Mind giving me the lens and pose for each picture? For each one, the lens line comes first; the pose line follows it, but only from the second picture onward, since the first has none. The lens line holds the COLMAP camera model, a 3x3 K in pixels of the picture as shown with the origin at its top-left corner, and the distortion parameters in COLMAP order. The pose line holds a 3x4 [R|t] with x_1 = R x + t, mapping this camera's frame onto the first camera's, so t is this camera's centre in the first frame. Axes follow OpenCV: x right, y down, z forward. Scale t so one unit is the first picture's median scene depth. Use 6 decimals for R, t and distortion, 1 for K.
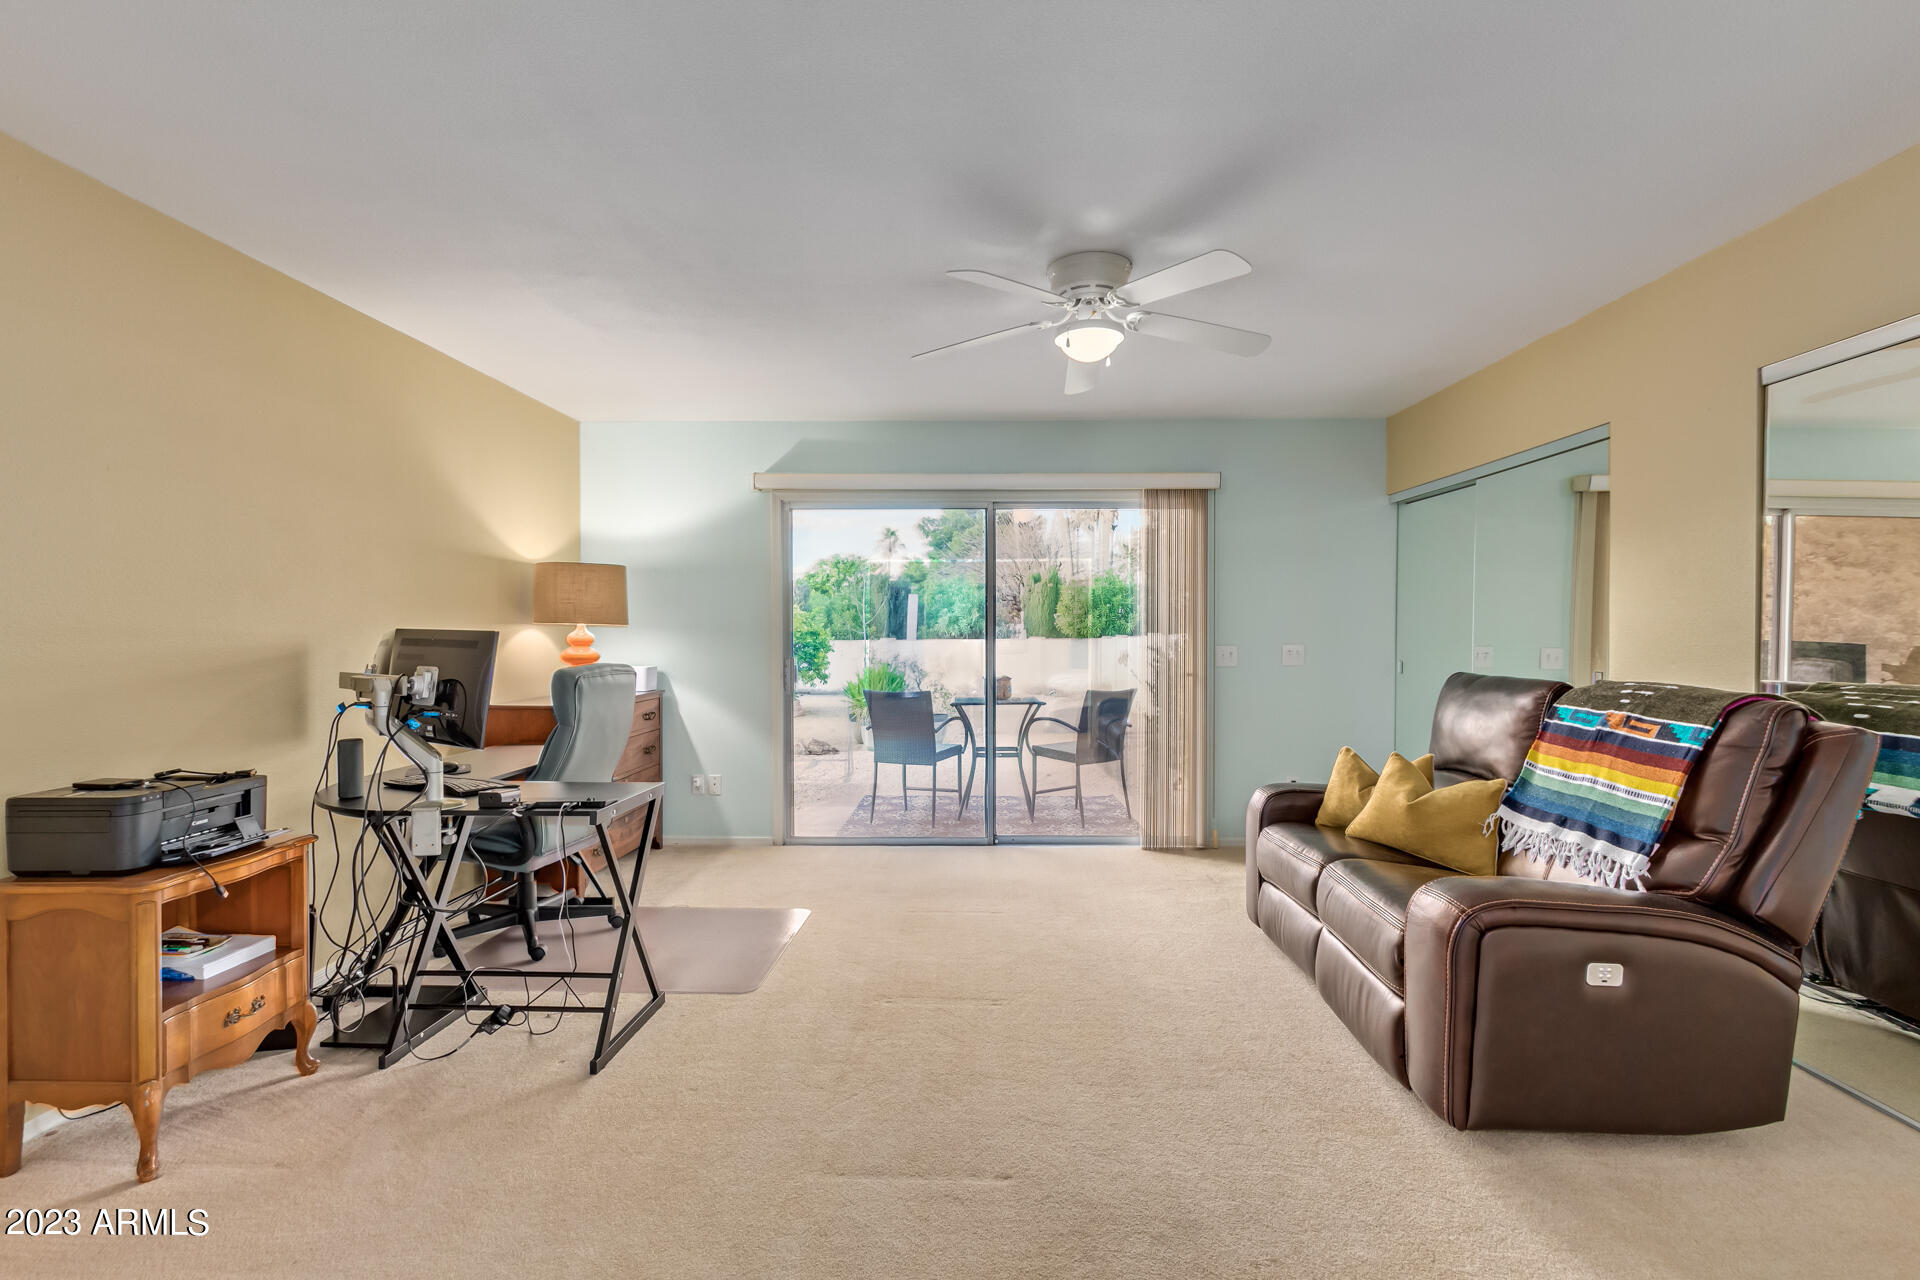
lens RADIAL K [[874.6, 0, 974.6], [0, 874.6, 641.0], [0, 0, 1]] dist [0.001919, 0.000499]
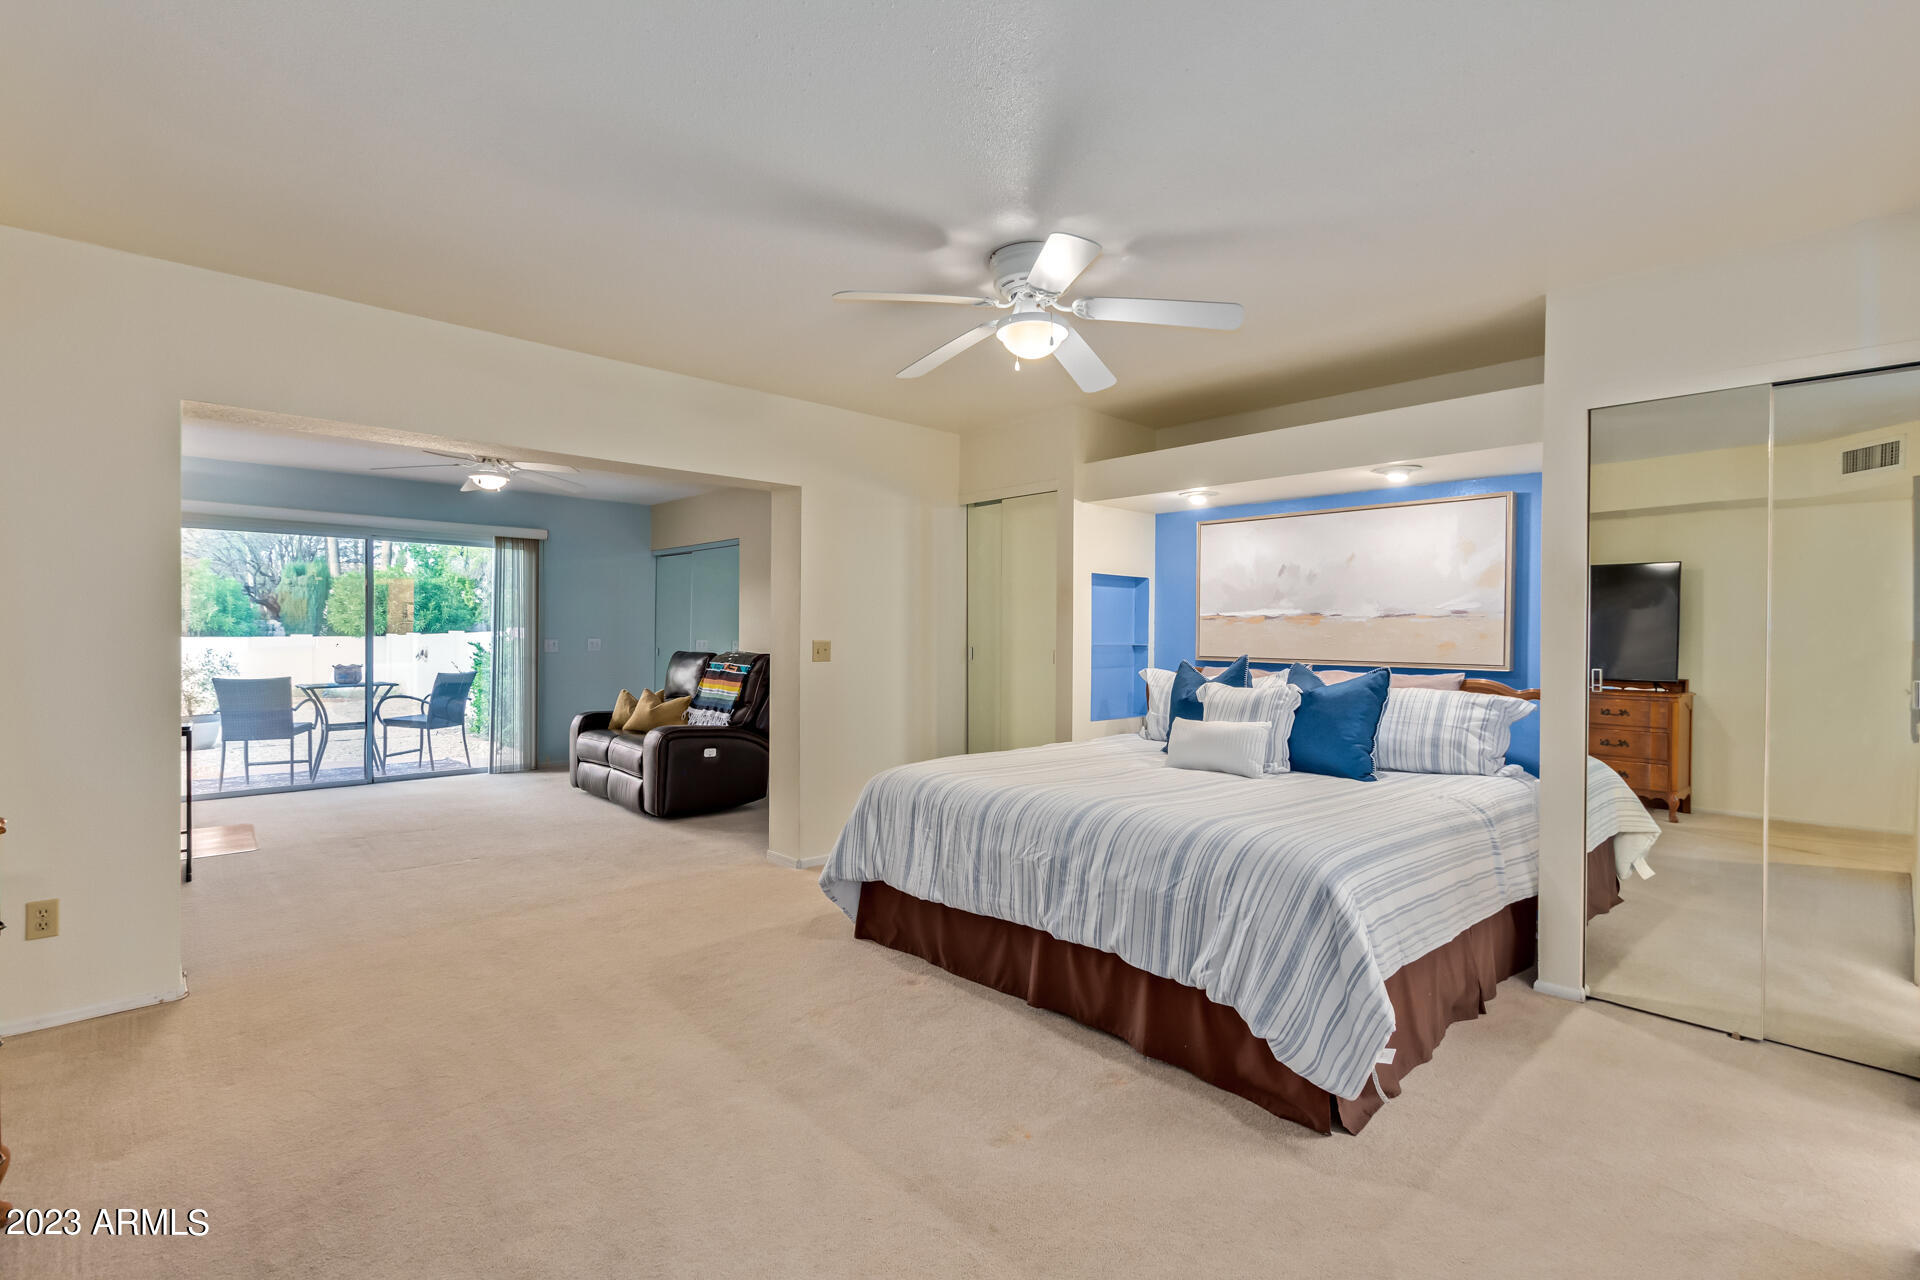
lens RADIAL K [[874.6, 0, 972.1], [0, 874.6, 640.1], [0, 0, 1]] dist [0.001919, 0.000499]
pose [[0.723971, 0.002197, 0.689827, -0.405652], [-0.000942, 0.999997, -0.002196, 0.016016], [-0.689829, 0.000940, 0.723971, -1.073945]]
